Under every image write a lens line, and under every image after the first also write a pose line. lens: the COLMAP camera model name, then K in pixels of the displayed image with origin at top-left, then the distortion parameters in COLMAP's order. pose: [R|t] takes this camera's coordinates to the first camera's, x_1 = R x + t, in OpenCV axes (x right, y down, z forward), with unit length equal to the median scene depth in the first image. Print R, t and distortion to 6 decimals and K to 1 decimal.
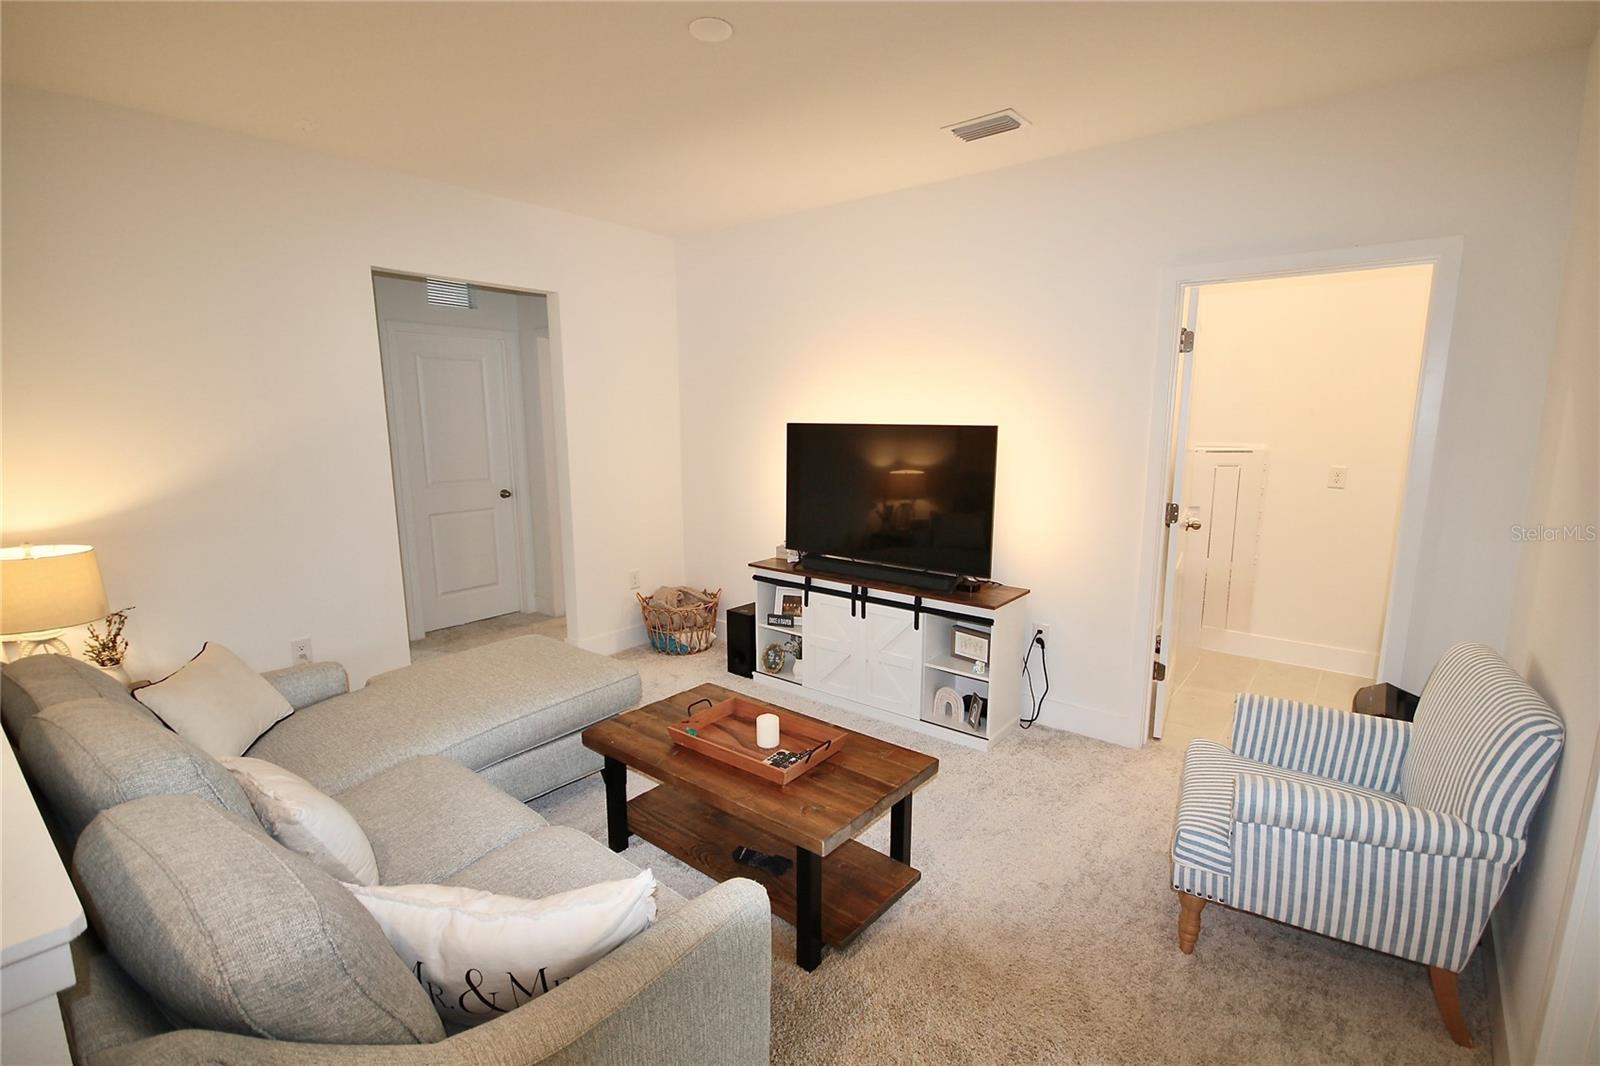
lens RADIAL K [[738.4, 0, 804.9], [0, 738.4, 536.5], [0, 0, 1]] dist [0.003604, -0.007793]
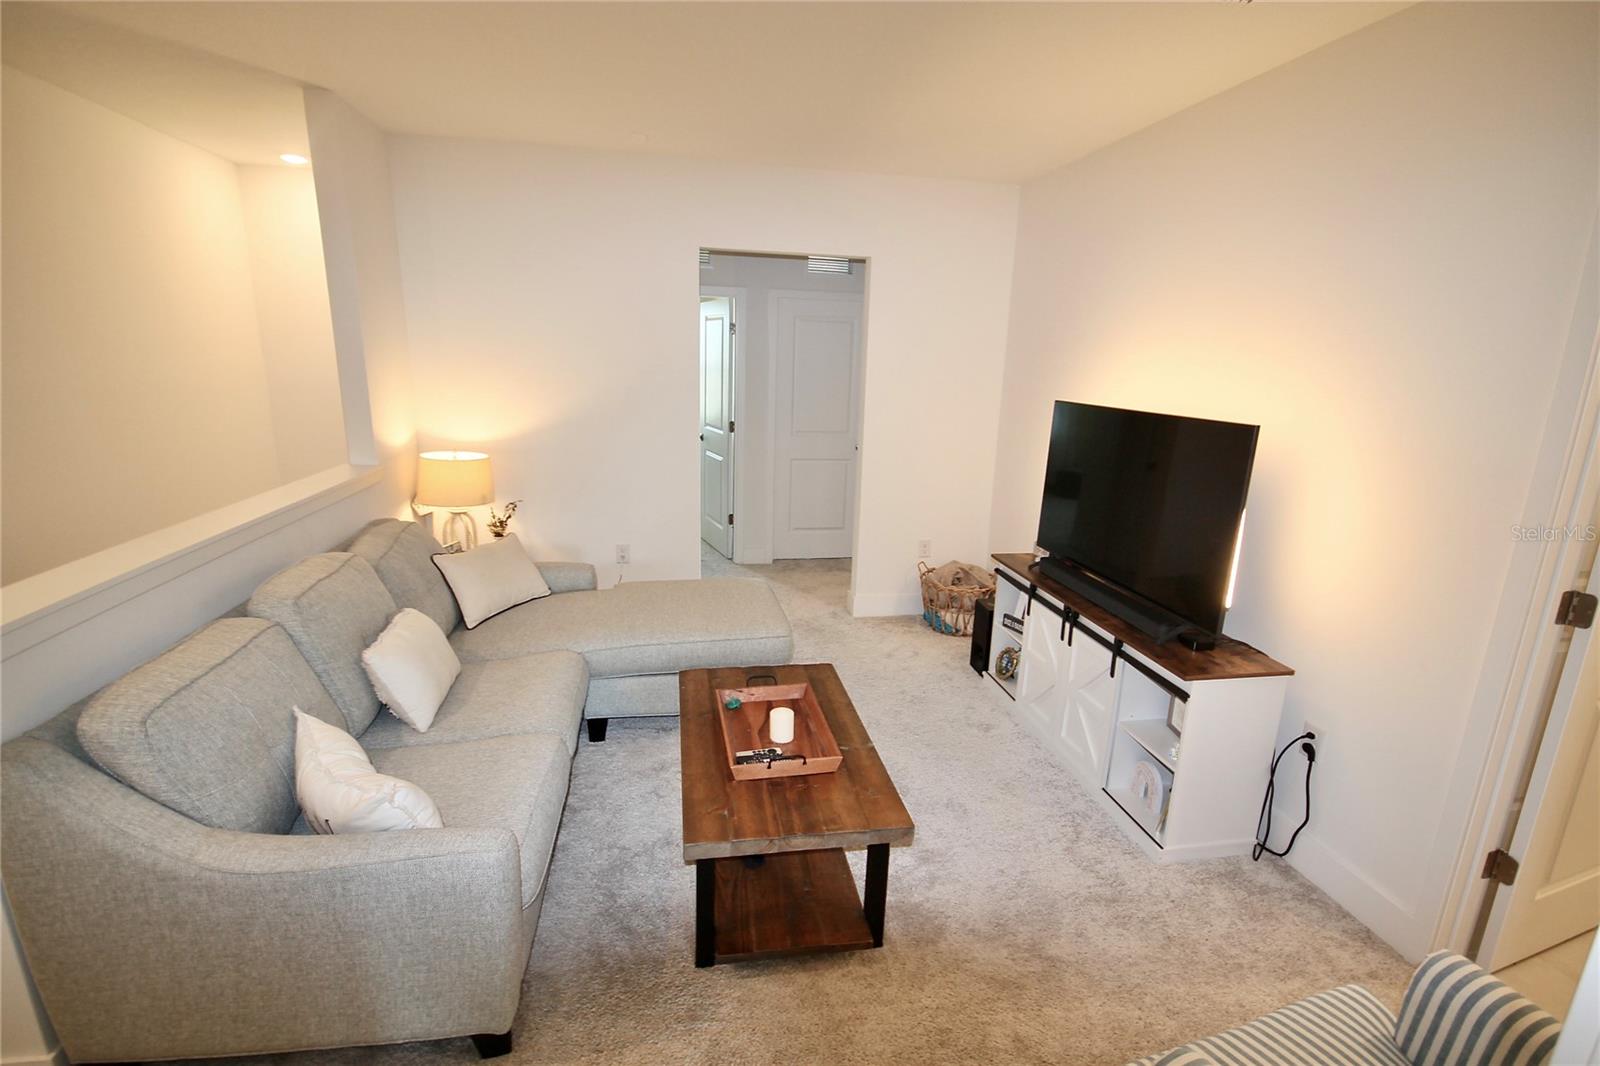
lens RADIAL K [[738.4, 0, 801.3], [0, 738.4, 532.4], [0, 0, 1]] dist [0.003604, -0.007793]
pose [[0.756538, 0.173953, -0.630389, 0.311069], [-0.138899, 0.984721, 0.105035, -0.051071], [0.639029, 0.008097, 0.769140, 0.161434]]
